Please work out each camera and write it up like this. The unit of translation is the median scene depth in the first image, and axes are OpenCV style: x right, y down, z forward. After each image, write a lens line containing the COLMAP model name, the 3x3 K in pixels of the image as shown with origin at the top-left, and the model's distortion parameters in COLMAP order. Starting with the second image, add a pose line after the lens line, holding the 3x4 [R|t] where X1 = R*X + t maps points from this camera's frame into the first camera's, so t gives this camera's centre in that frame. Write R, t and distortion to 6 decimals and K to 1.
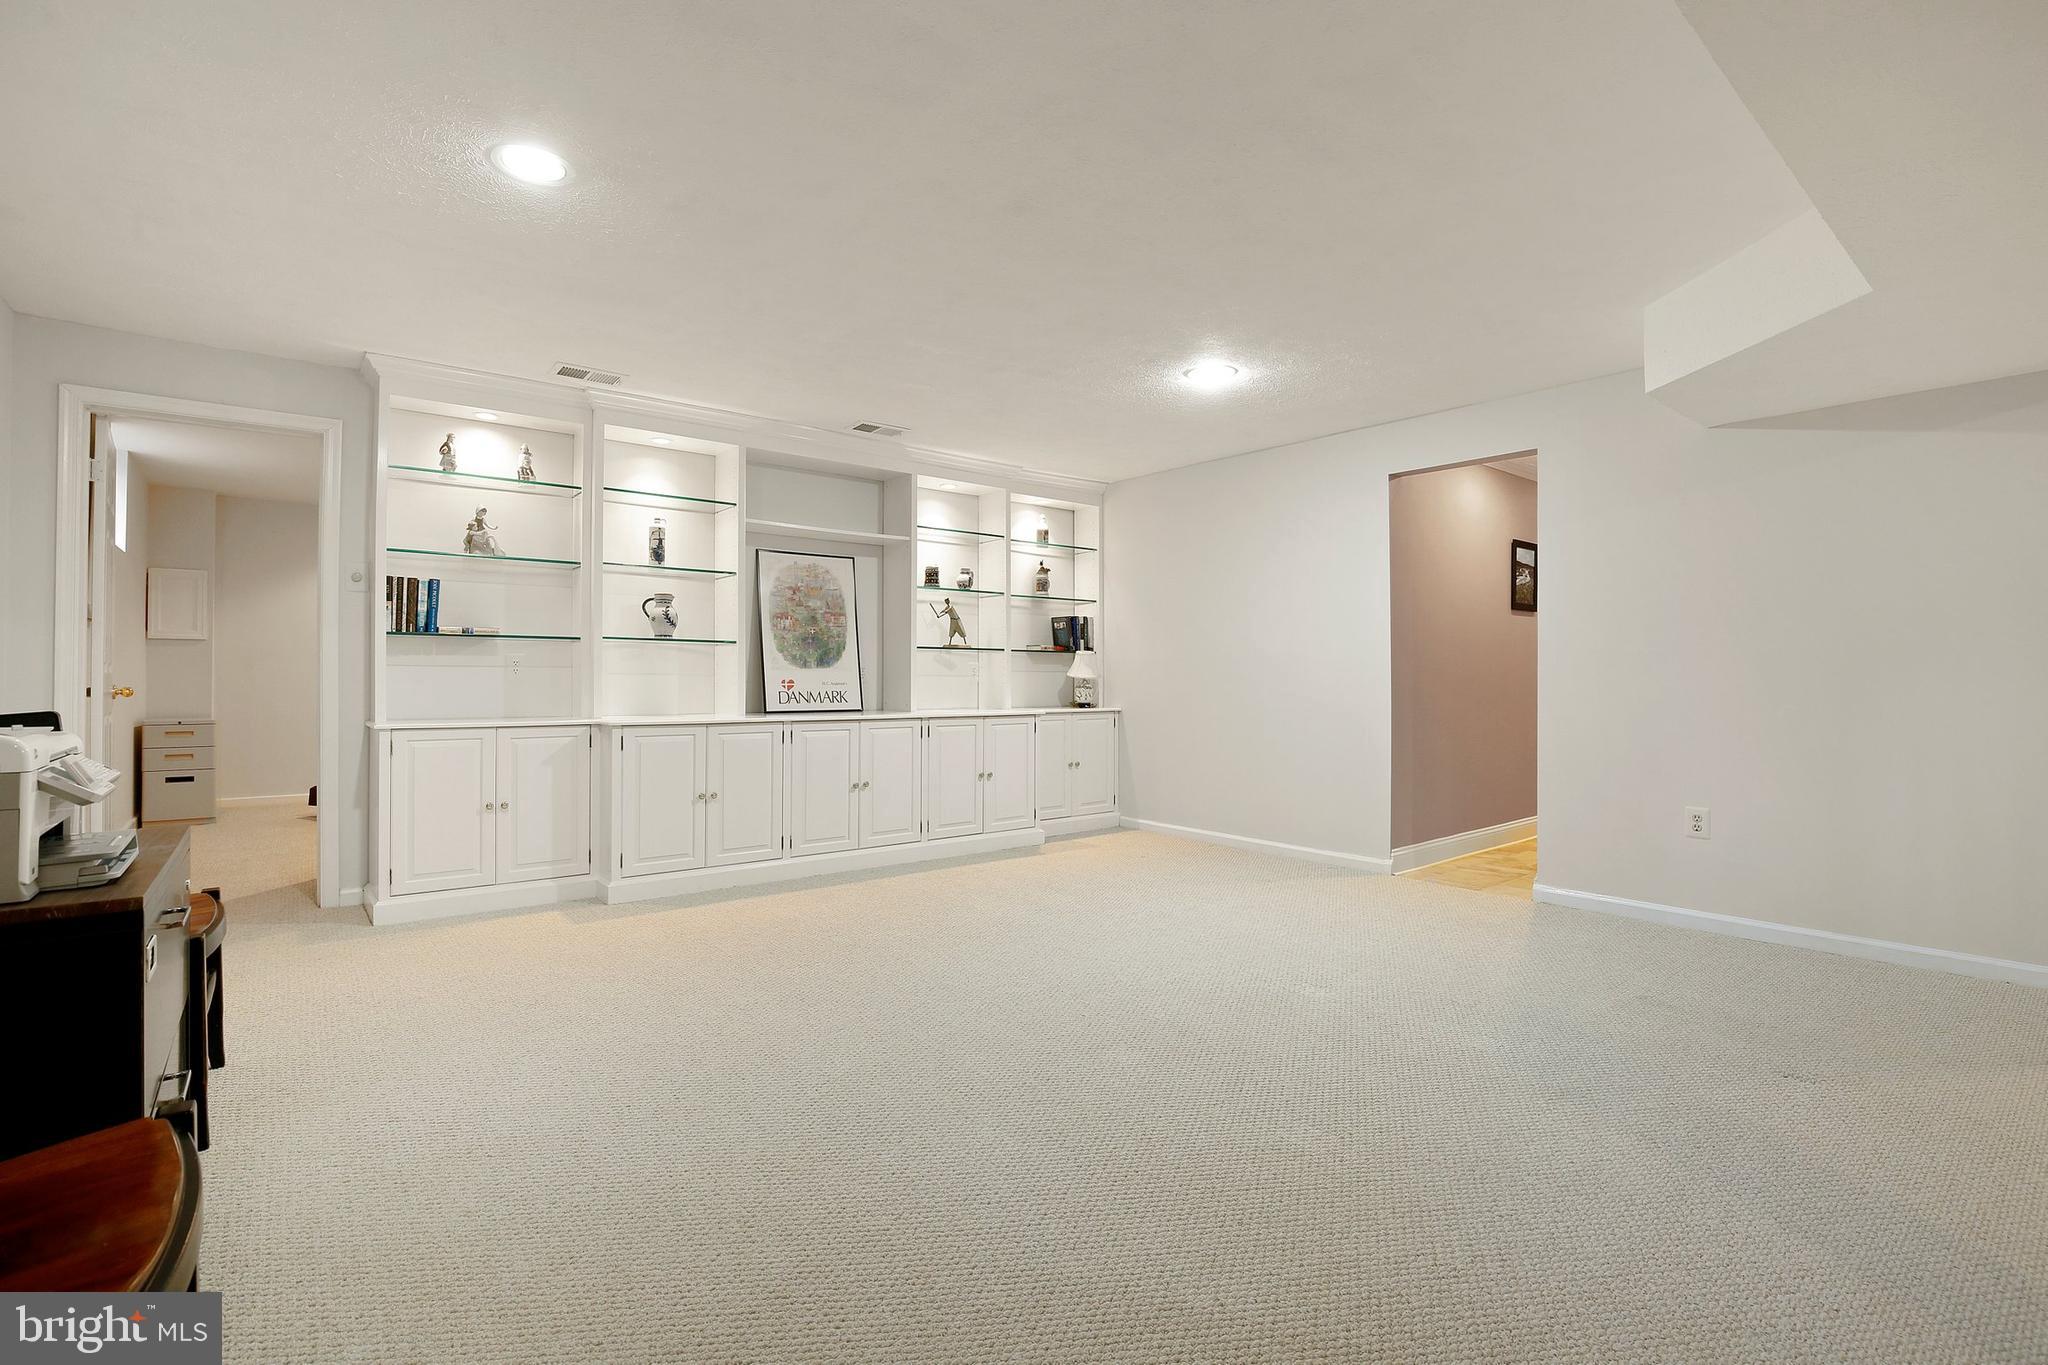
lens RADIAL K [[949.9, 0, 1024.0], [0, 949.9, 682.5], [0, 0, 1]] dist [-0.004040, -0.000414]
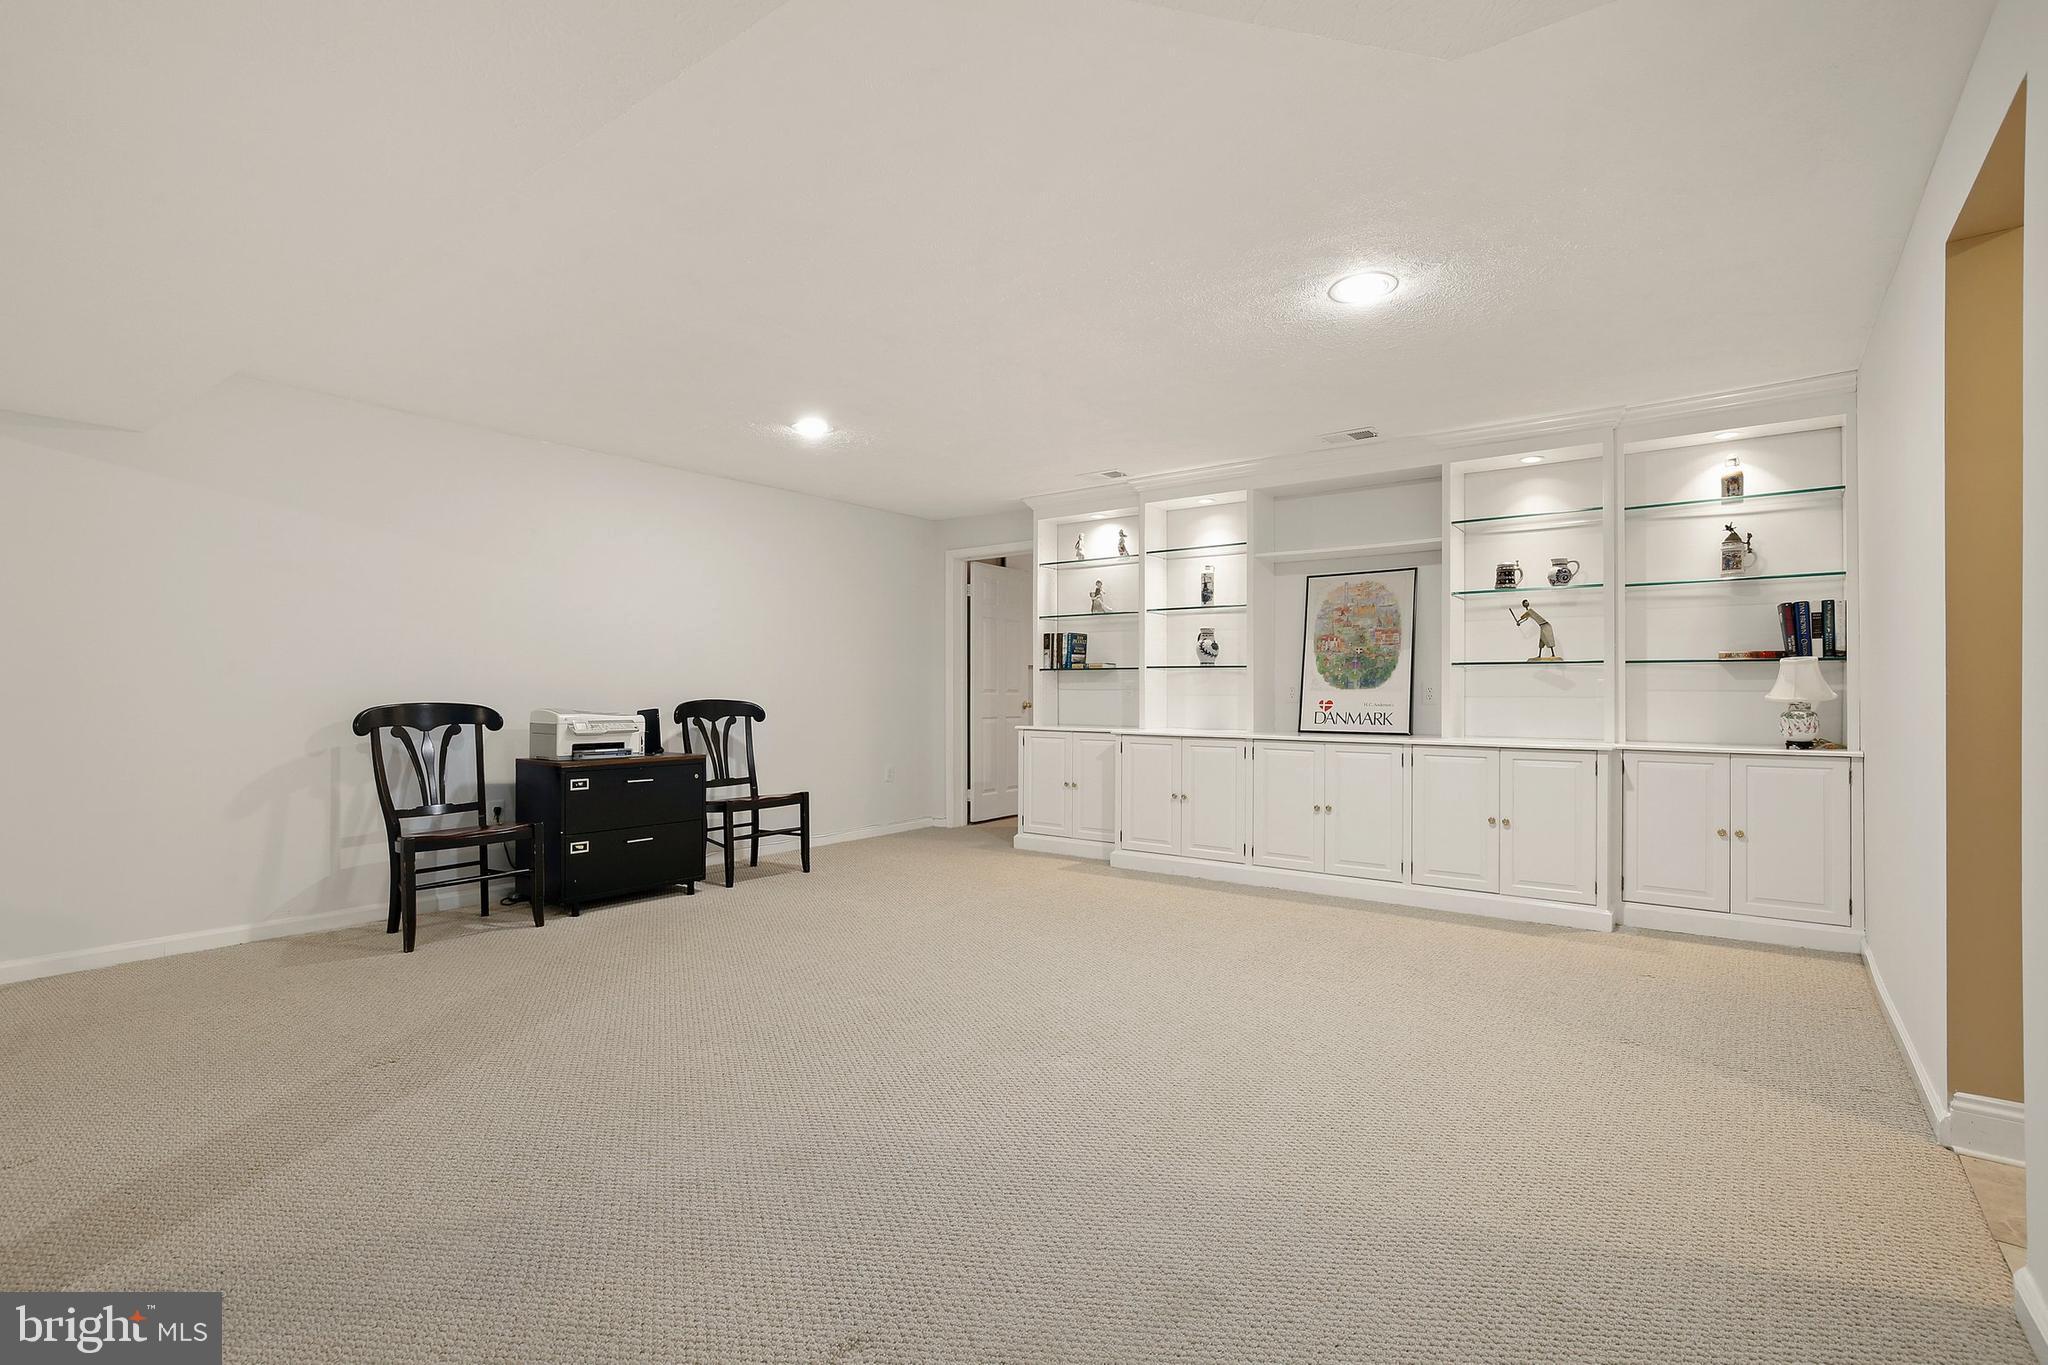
lens RADIAL K [[944.4, 0, 1008.1], [0, 944.4, 703.5], [0, 0, 1]] dist [0.002619, 0.000024]
pose [[0.236140, 0.007574, -0.971690, 0.653082], [-0.007731, 0.999953, 0.005916, -0.002926], [0.971688, 0.006115, 0.236187, 0.428177]]
